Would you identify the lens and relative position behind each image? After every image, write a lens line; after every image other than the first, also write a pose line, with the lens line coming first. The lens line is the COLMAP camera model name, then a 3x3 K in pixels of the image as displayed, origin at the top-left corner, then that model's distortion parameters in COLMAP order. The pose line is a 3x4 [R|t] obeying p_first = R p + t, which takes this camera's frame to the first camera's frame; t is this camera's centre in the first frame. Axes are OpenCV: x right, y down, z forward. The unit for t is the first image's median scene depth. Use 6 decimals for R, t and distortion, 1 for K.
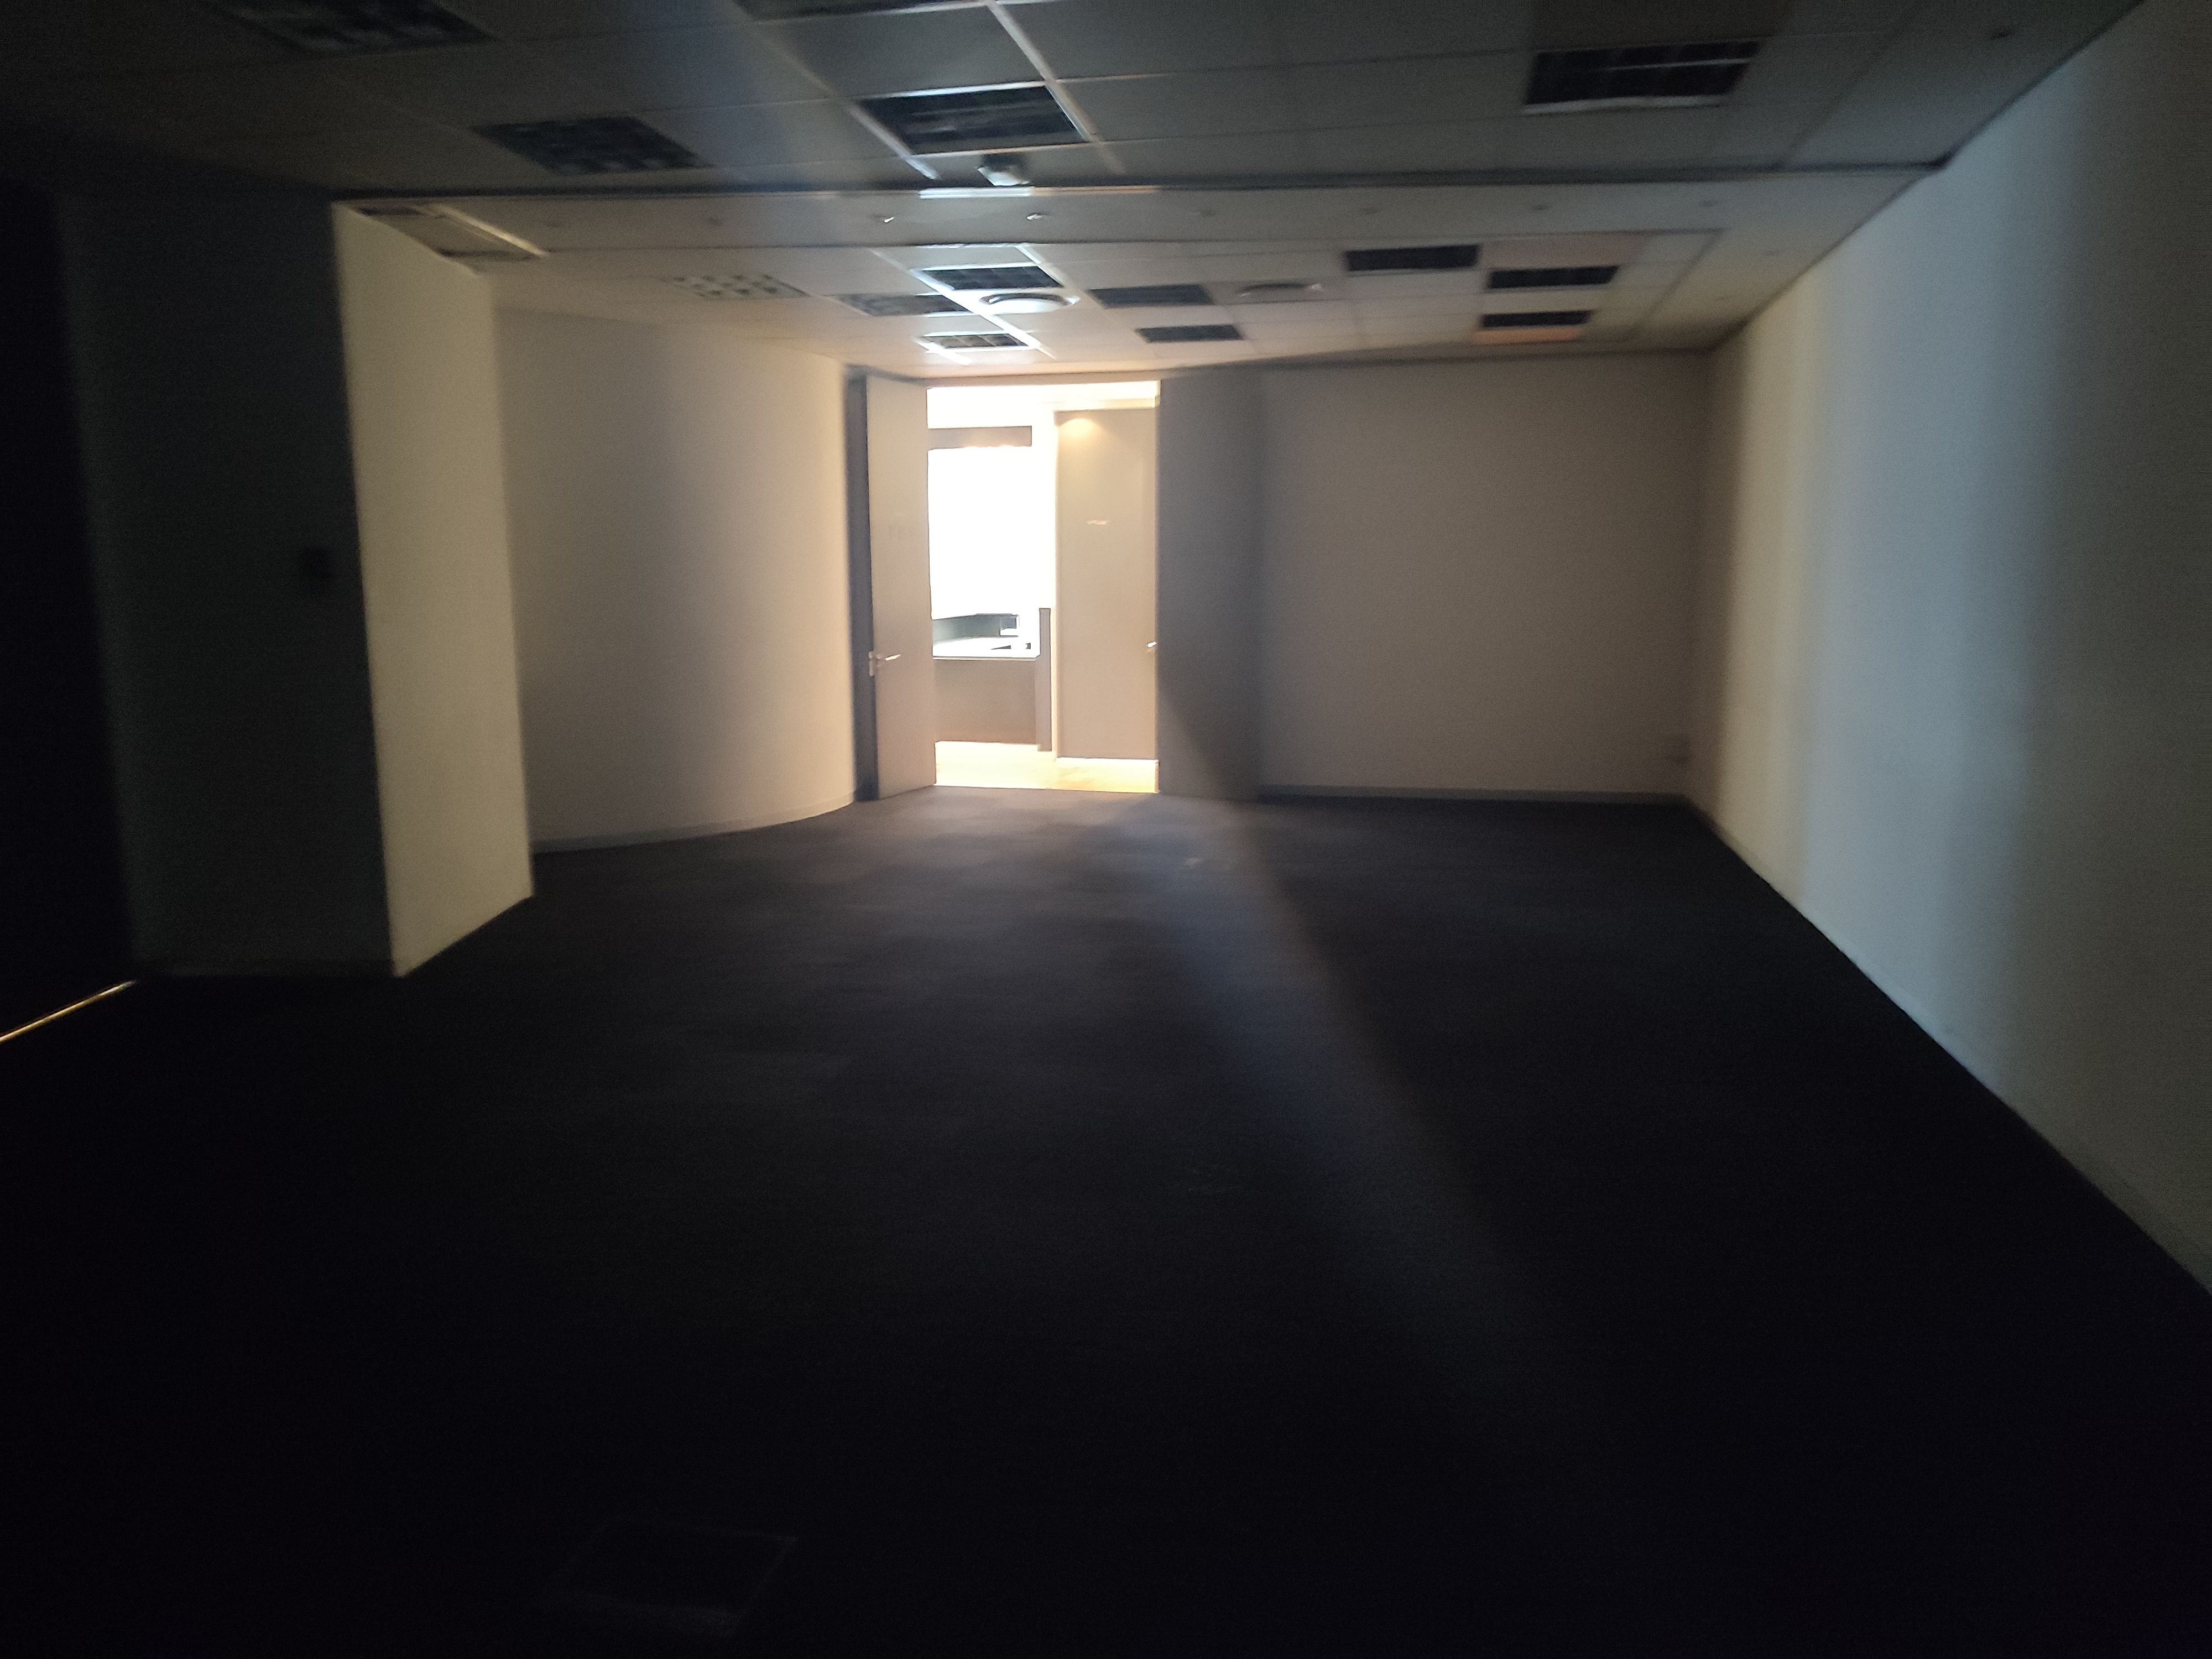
lens RADIAL K [[1582.0, 0, 1109.8], [0, 1582.0, 839.9], [0, 0, 1]] dist [0.012045, -0.011689]
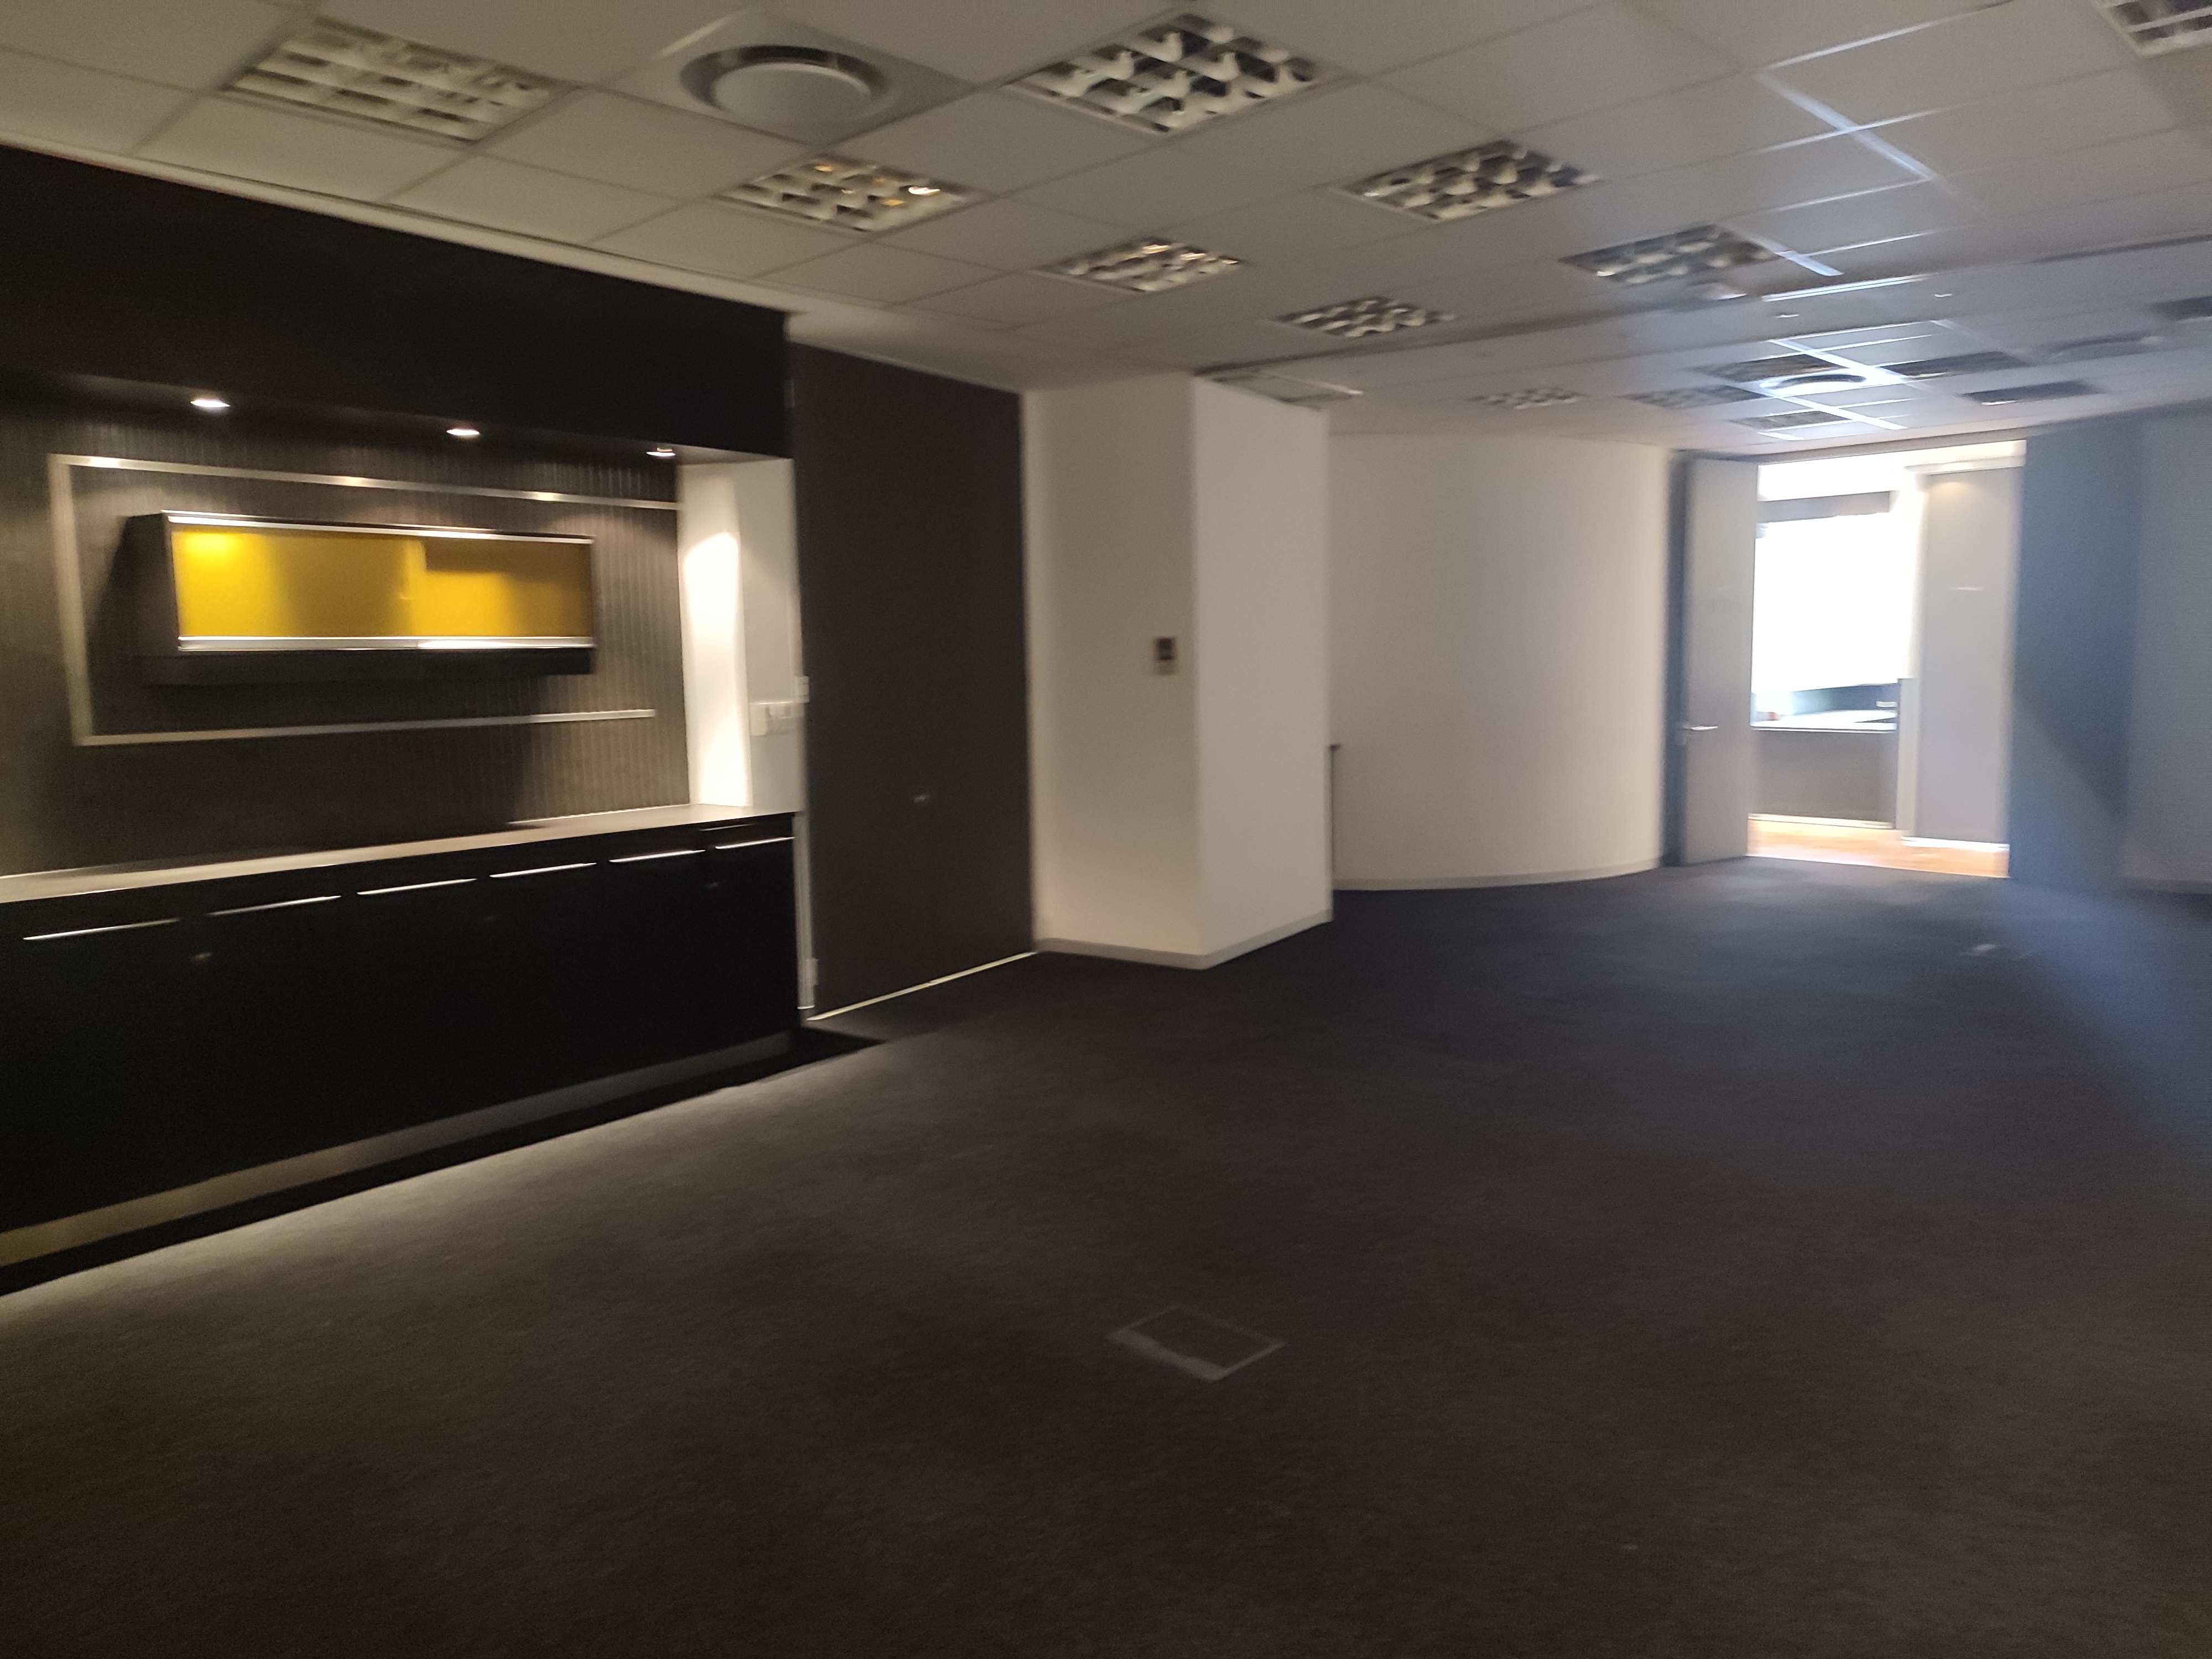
lens RADIAL K [[1582.0, 0, 1104.4], [0, 1582.0, 826.0], [0, 0, 1]] dist [0.012045, -0.011689]
pose [[0.835415, 0.050723, -0.547274, 0.102108], [-0.078511, 0.996534, -0.027485, 0.006451], [0.543983, 0.065928, 0.836502, -0.063930]]
